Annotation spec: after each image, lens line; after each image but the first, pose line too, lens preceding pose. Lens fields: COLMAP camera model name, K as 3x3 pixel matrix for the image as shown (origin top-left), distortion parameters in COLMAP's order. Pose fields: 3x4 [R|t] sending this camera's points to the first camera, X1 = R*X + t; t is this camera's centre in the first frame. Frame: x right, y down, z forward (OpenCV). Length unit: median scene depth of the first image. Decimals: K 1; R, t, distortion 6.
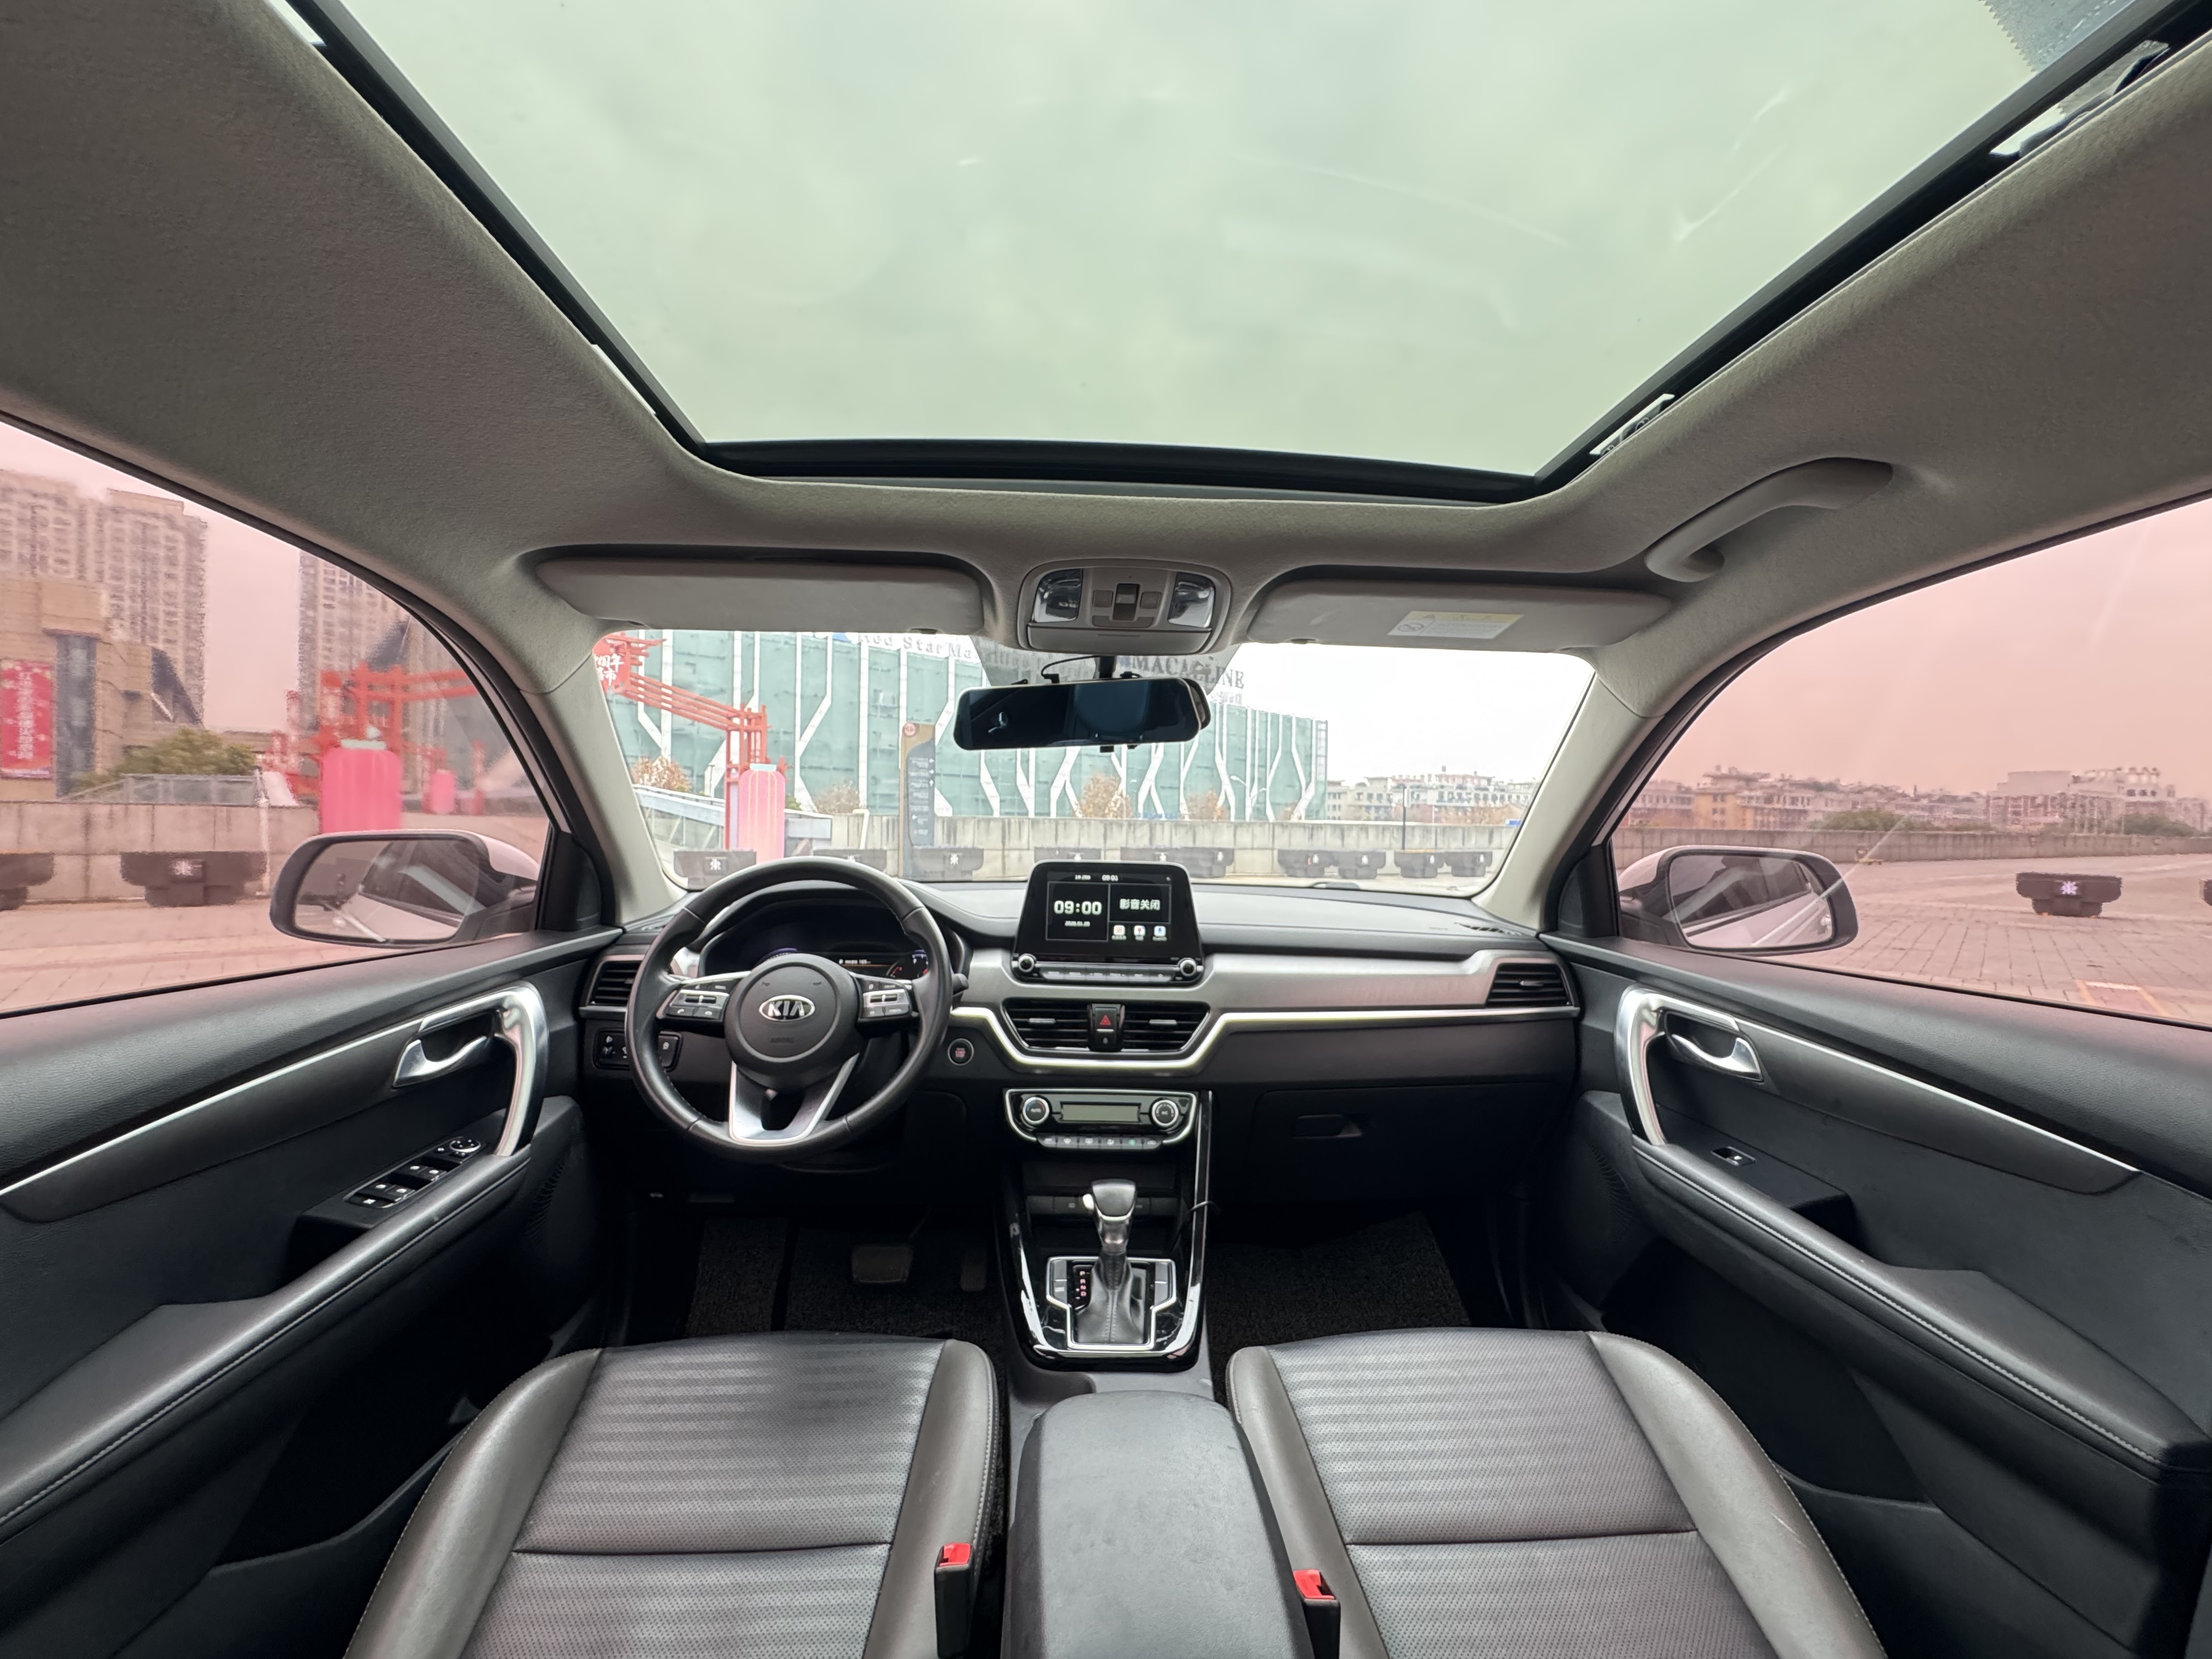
lens RADIAL K [[881.5, 0, 1112.8], [0, 881.5, 829.9], [0, 0, 1]] dist [-0.002832, -0.000090]
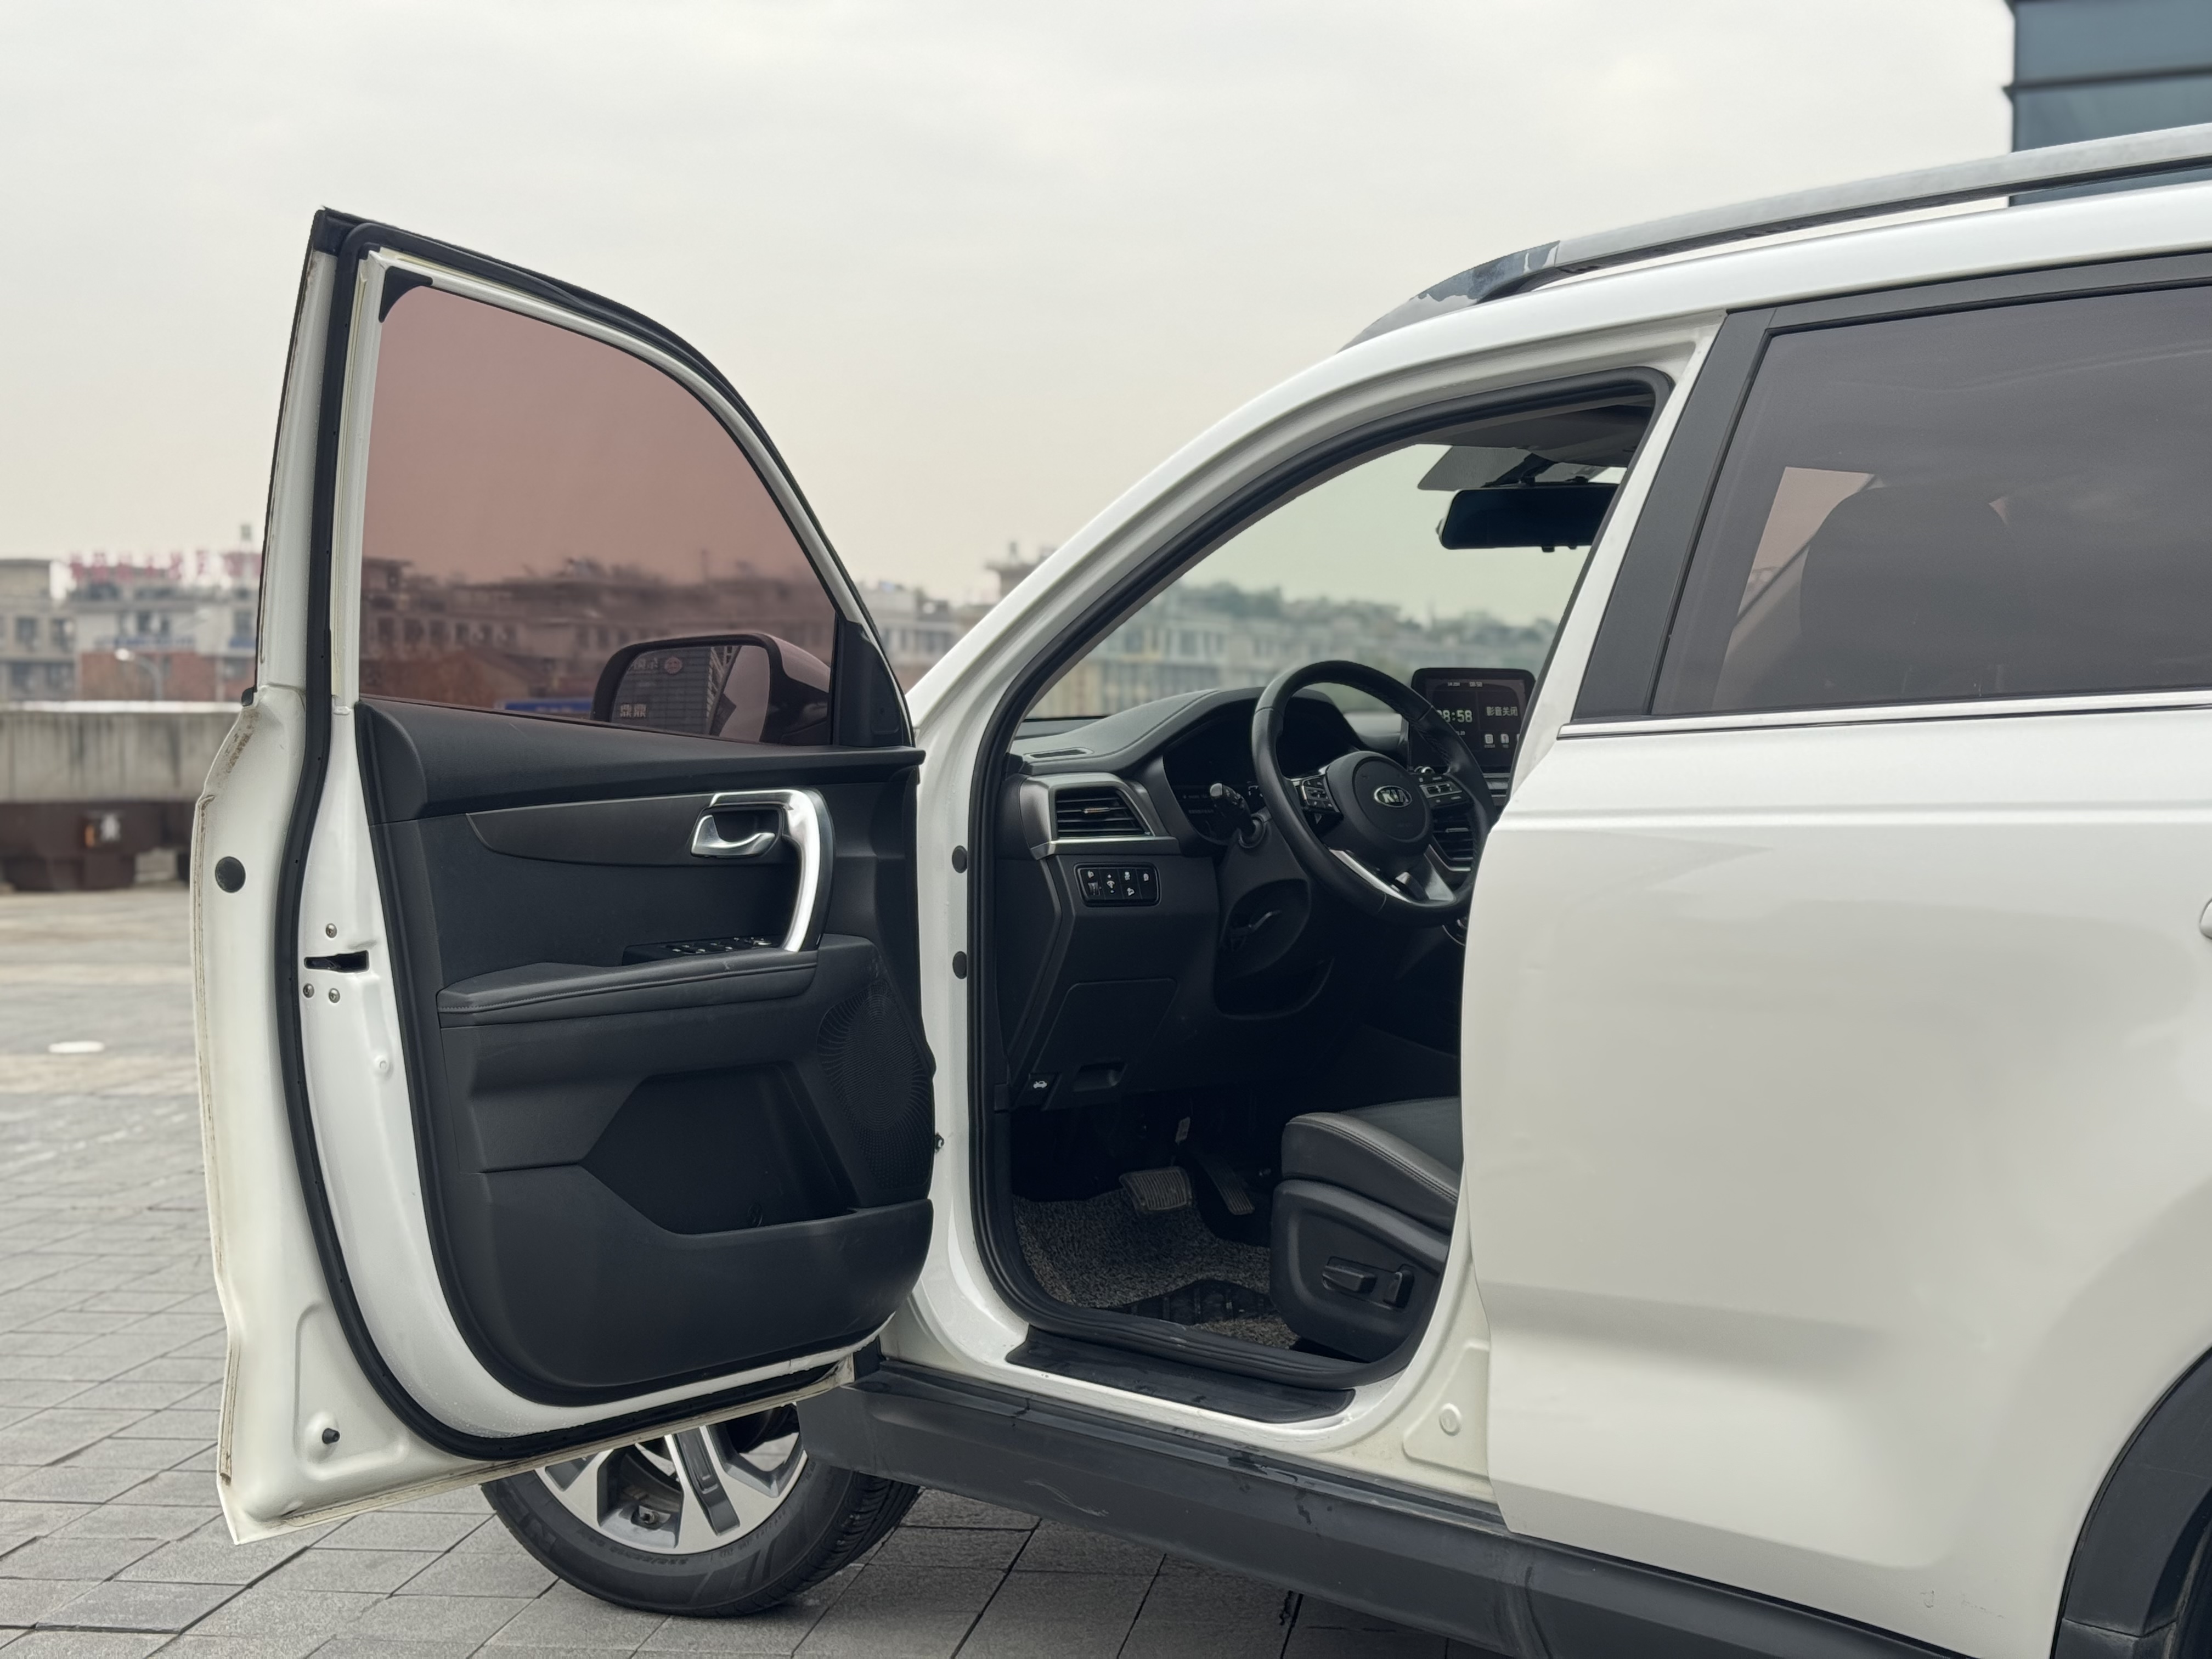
lens RADIAL K [[3096.7, 0, 1121.7], [0, 3096.7, 862.0], [0, 0, 1]] dist [0.175599, -0.378957]
pose [[0.801193, -0.046650, 0.596585, -2.455400], [0.025095, 0.998699, 0.044391, 0.094036], [-0.597880, -0.020594, 0.801321, -1.533402]]
